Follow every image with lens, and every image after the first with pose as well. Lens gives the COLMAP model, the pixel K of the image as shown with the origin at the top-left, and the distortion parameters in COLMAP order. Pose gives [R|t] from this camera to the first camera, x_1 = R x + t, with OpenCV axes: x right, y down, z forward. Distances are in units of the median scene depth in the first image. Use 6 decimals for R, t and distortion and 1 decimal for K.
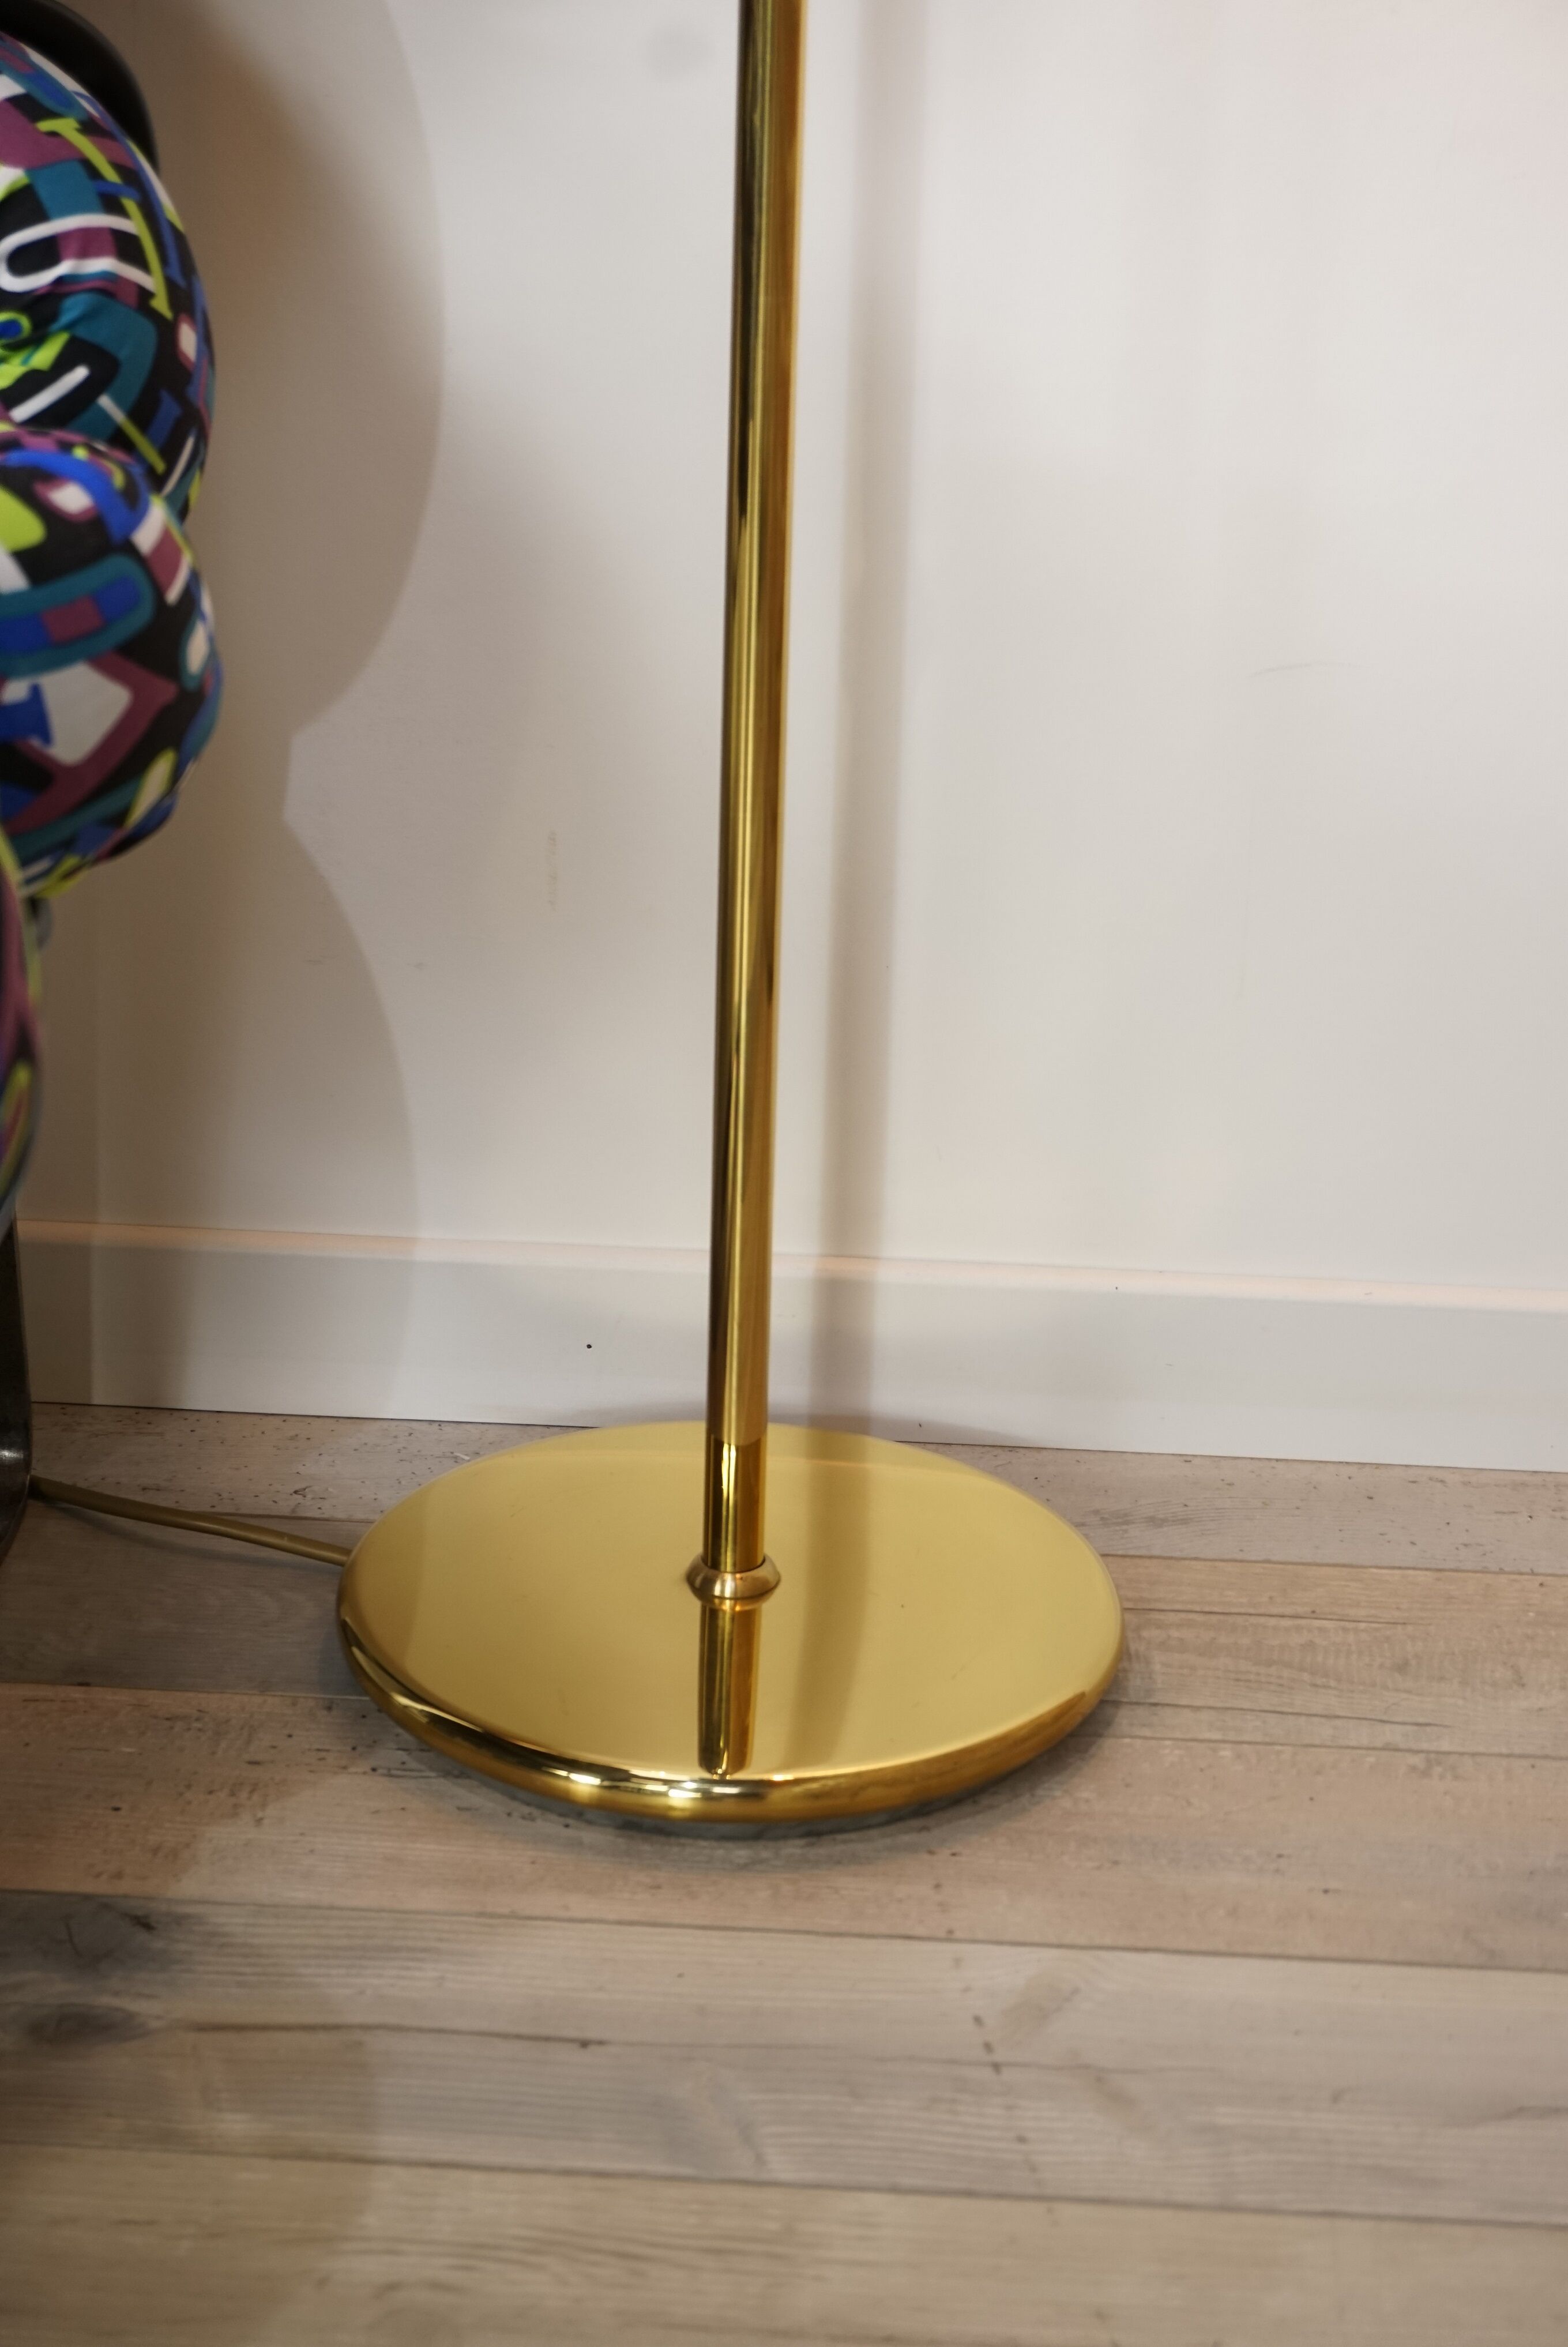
lens RADIAL K [[4408.4, 0, 784.0], [0, 4408.4, 1173.5], [0, 0, 1]] dist [0.021983, 0.021087]
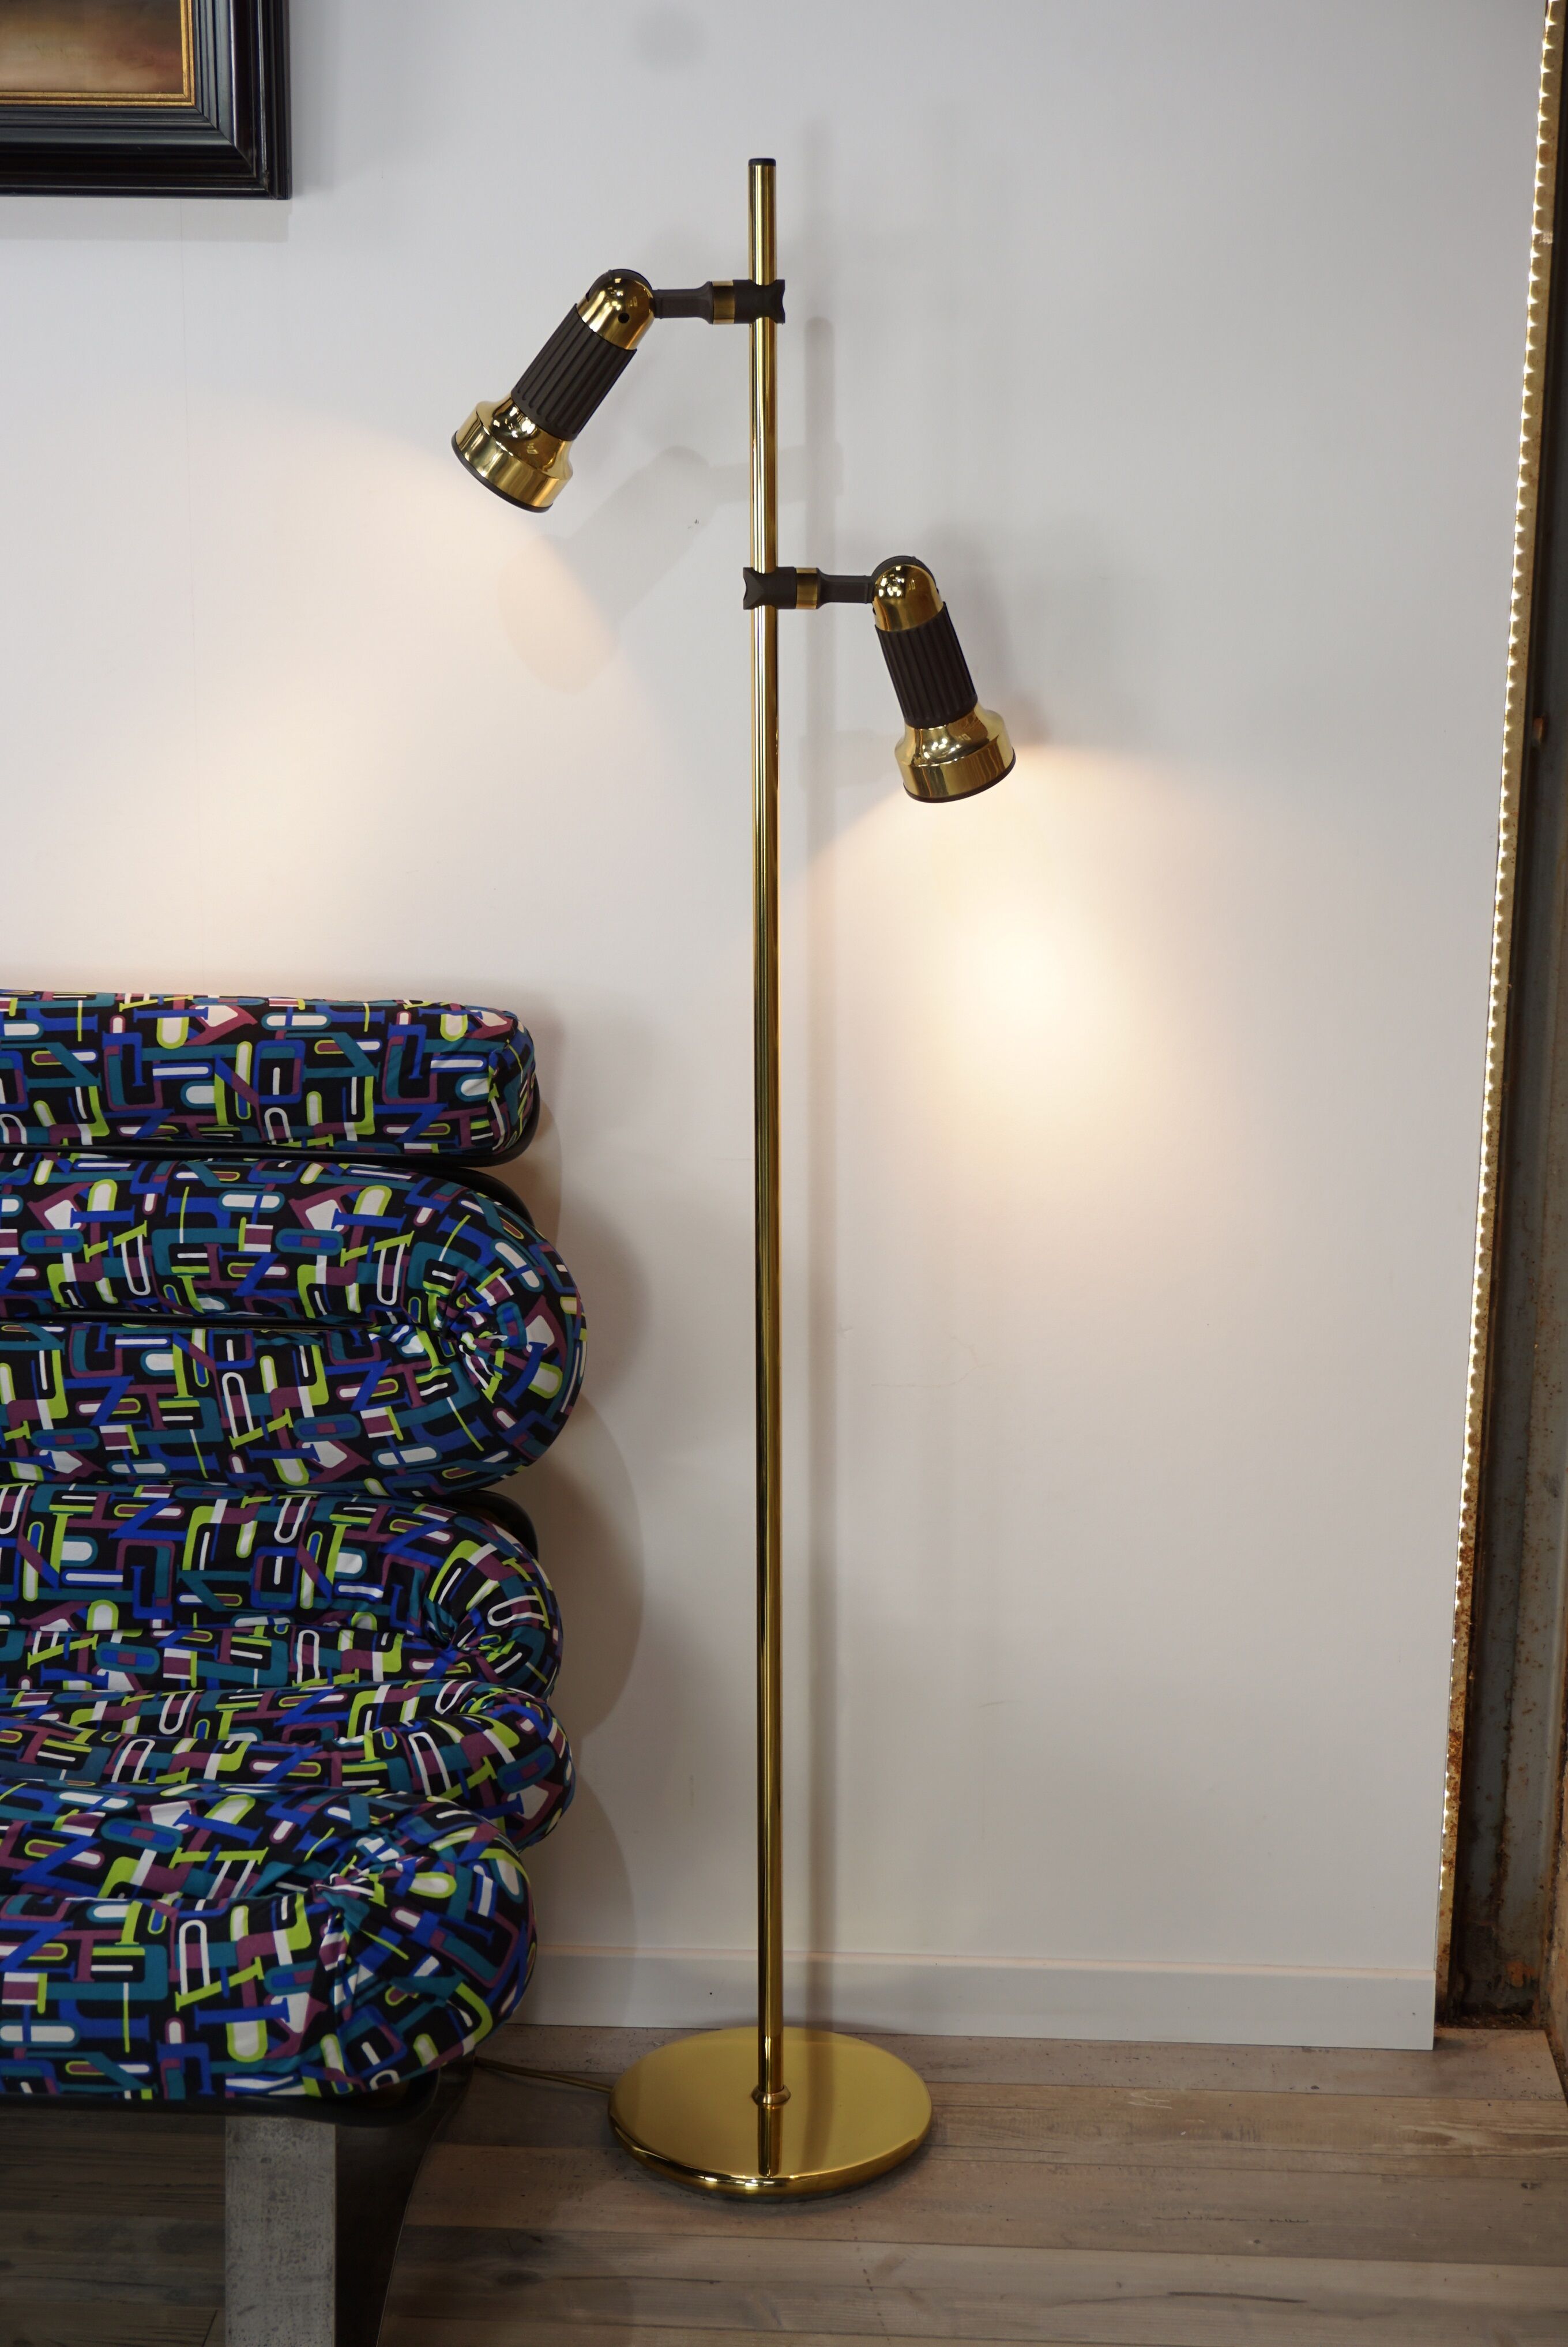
lens RADIAL K [[3607.6, 0, 784.0], [0, 3607.6, 1173.5], [0, 0, 1]] dist [0.017282, 0.011281]
pose [[0.999382, -0.025641, -0.024025, 0.059755], [0.021548, 0.987303, -0.157378, -0.101722], [0.027755, 0.156763, 0.987246, -1.102197]]
